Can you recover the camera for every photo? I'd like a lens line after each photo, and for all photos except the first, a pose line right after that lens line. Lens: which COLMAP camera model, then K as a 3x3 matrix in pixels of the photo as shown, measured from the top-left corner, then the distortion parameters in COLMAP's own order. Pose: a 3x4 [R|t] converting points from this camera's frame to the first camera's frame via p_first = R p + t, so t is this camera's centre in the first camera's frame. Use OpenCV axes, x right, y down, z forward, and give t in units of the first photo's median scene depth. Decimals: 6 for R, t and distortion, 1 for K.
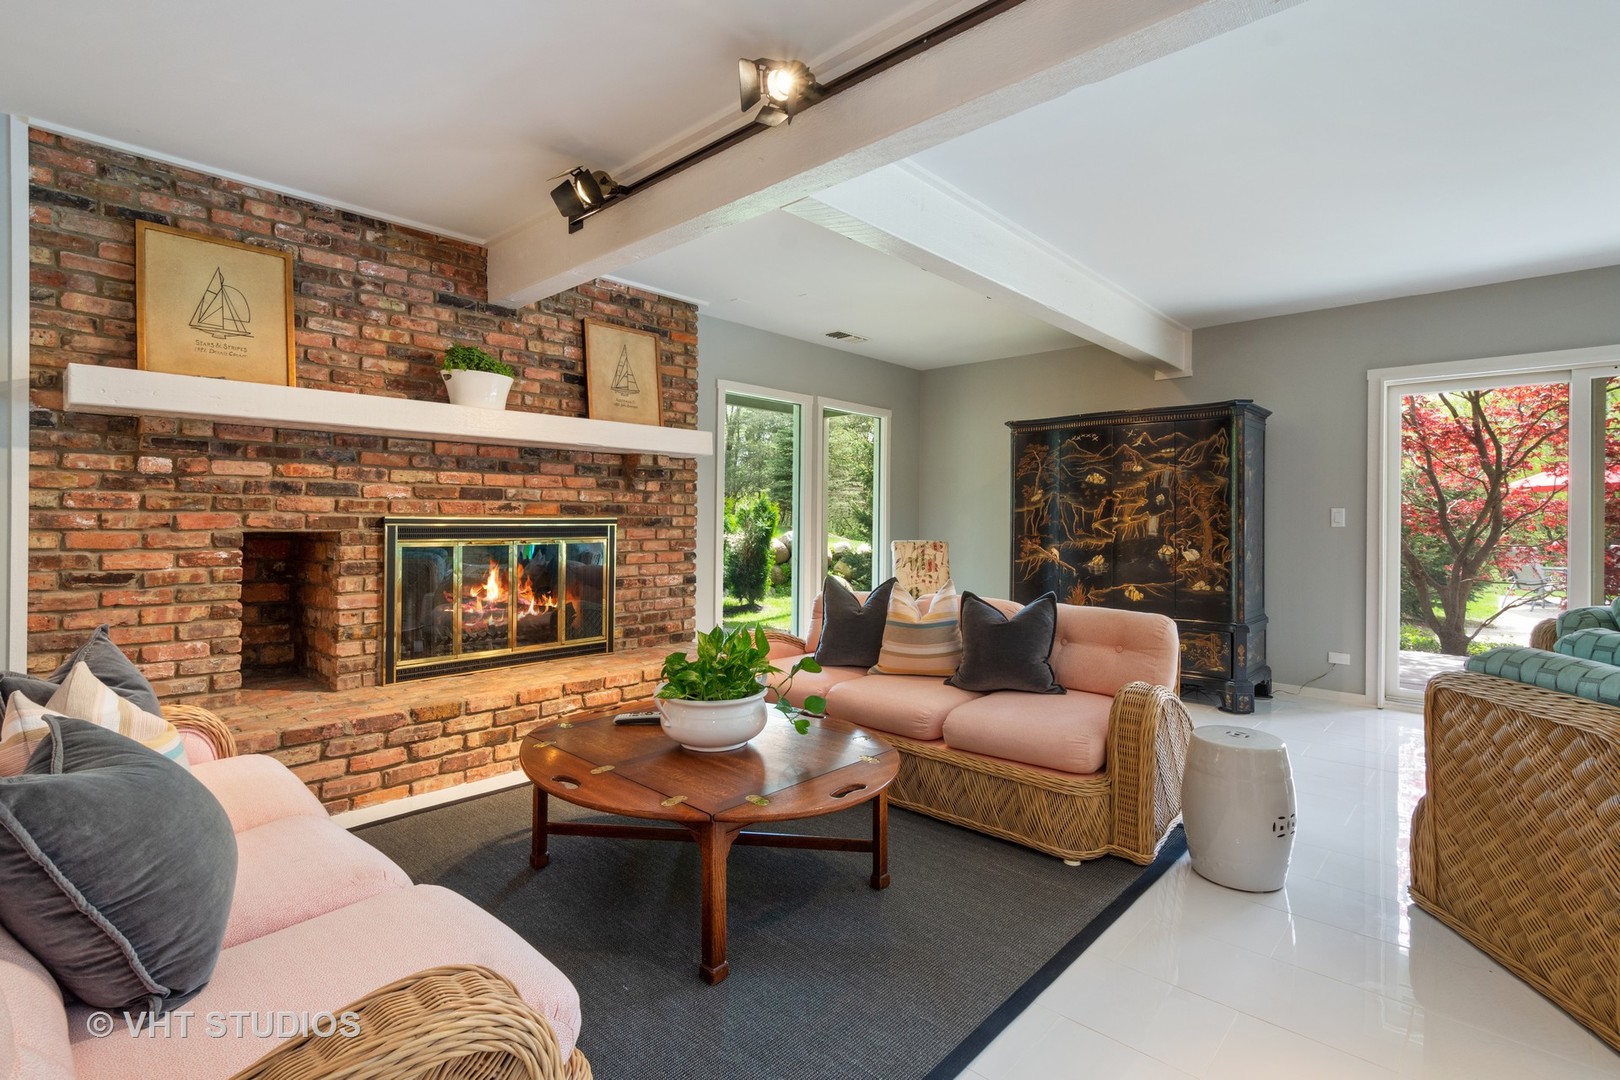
lens RADIAL K [[765.5, 0, 802.3], [0, 765.5, 529.9], [0, 0, 1]] dist [0.000014, -0.000433]
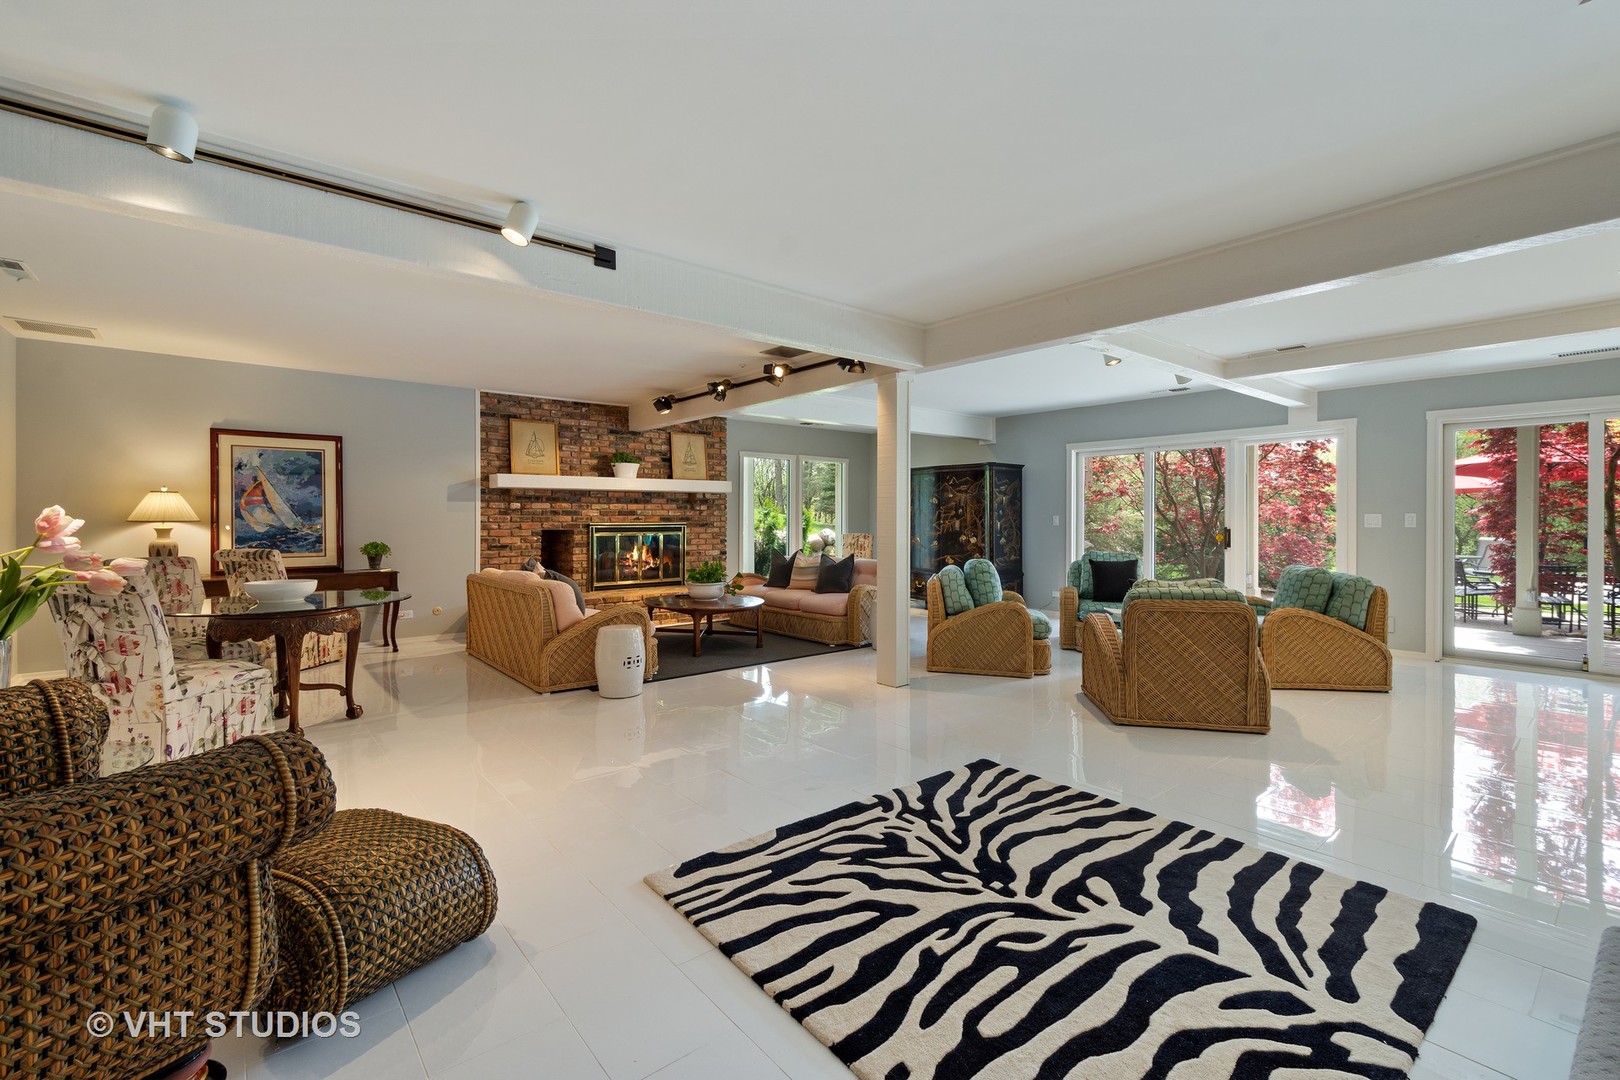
lens RADIAL K [[702.7, 0, 813.6], [0, 702.7, 529.2], [0, 0, 1]] dist [-0.002370, -0.000058]
pose [[0.993581, -0.004015, -0.113055, 0.410509], [0.004300, 0.999988, 0.002278, -0.001122], [0.113044, -0.002750, 0.993586, -1.123913]]
